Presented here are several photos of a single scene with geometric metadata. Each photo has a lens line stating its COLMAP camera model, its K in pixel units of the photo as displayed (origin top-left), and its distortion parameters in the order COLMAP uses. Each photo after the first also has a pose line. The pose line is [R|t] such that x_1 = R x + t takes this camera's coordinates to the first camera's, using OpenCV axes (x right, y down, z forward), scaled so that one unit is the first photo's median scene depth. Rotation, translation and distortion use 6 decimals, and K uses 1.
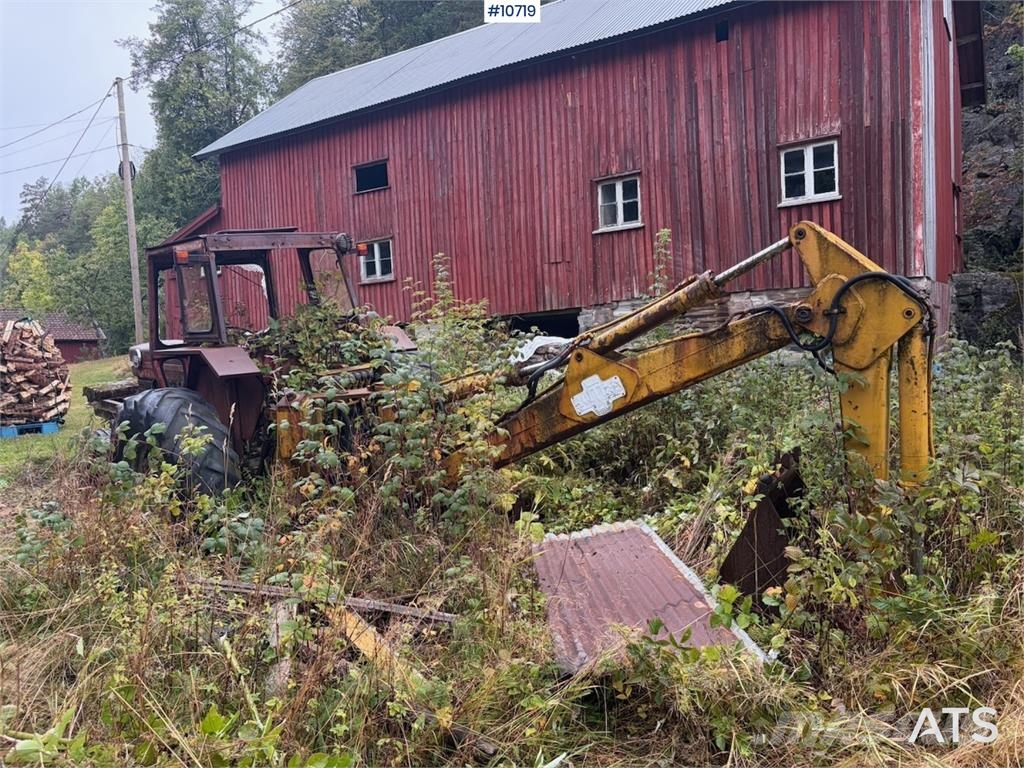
lens RADIAL K [[773.0, 0, 508.7], [0, 773.0, 380.9], [0, 0, 1]] dist [0.051185, -0.054863]
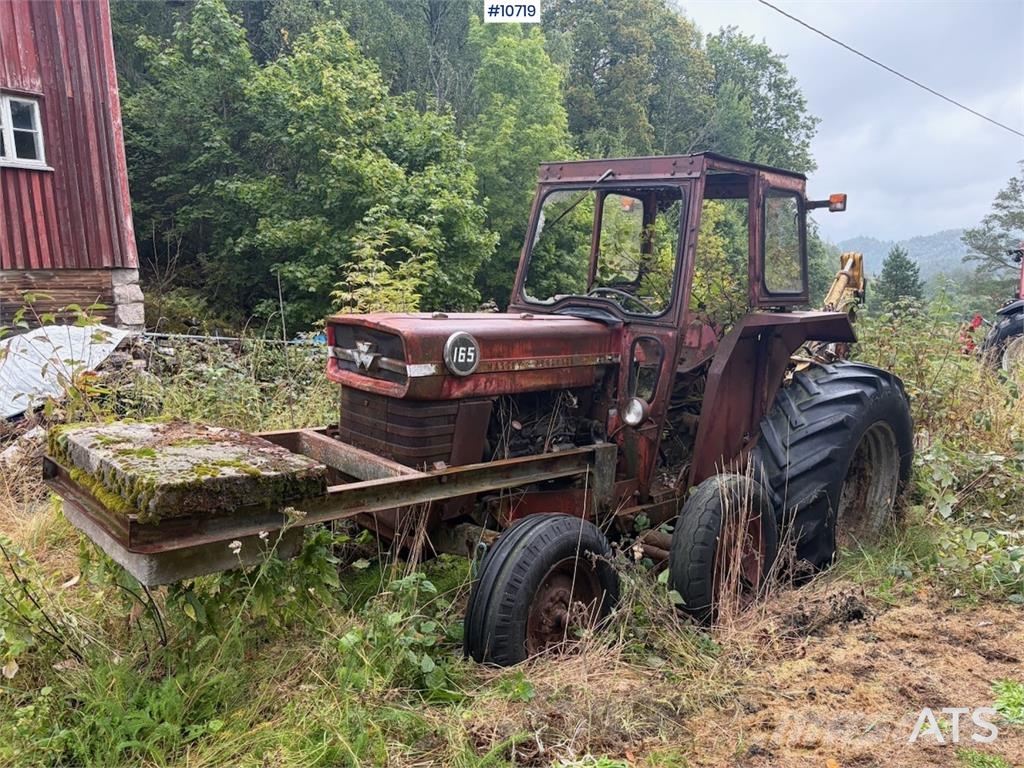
lens RADIAL K [[773.0, 0, 510.2], [0, 773.0, 385.3], [0, 0, 1]] dist [0.055419, -0.067701]
pose [[0.004299, -0.080255, 0.996765, -0.421013], [0.080533, 0.993564, 0.079650, -0.021546], [-0.996743, 0.079930, 0.010735, 0.452317]]
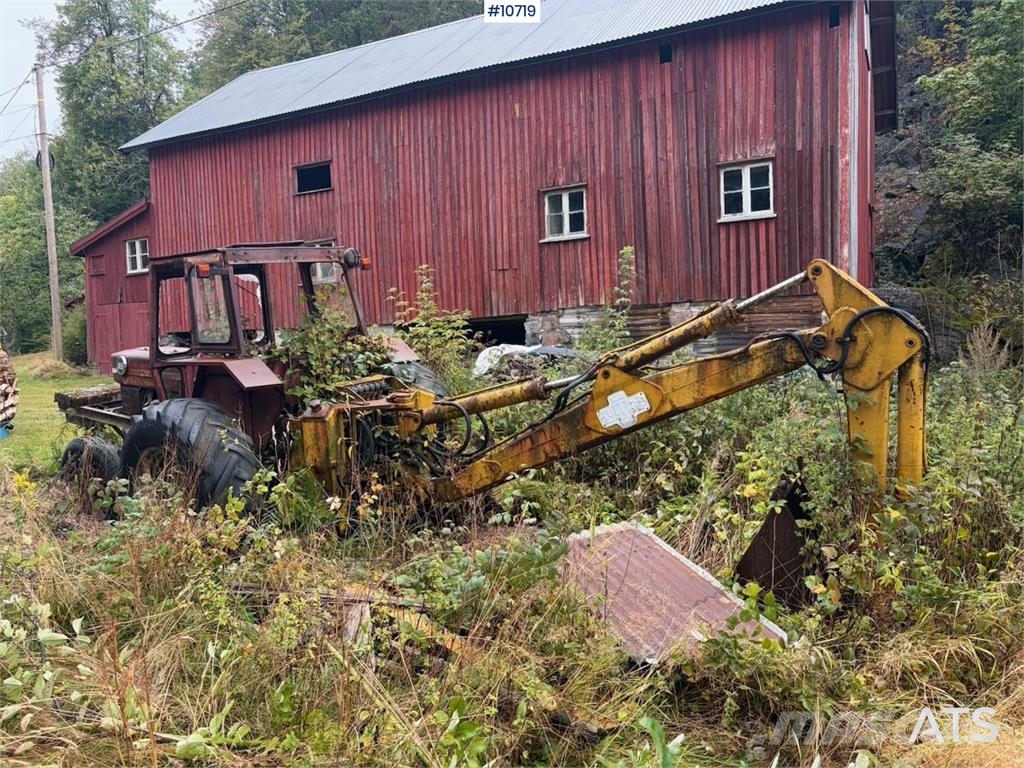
lens RADIAL K [[773.0, 0, 510.2], [0, 773.0, 385.3], [0, 0, 1]] dist [0.055419, -0.067701]
pose [[0.994278, 0.006111, 0.106648, -0.042039], [-0.006569, 0.999971, 0.003940, -0.004925], [-0.106620, -0.004618, 0.994289, -0.018990]]
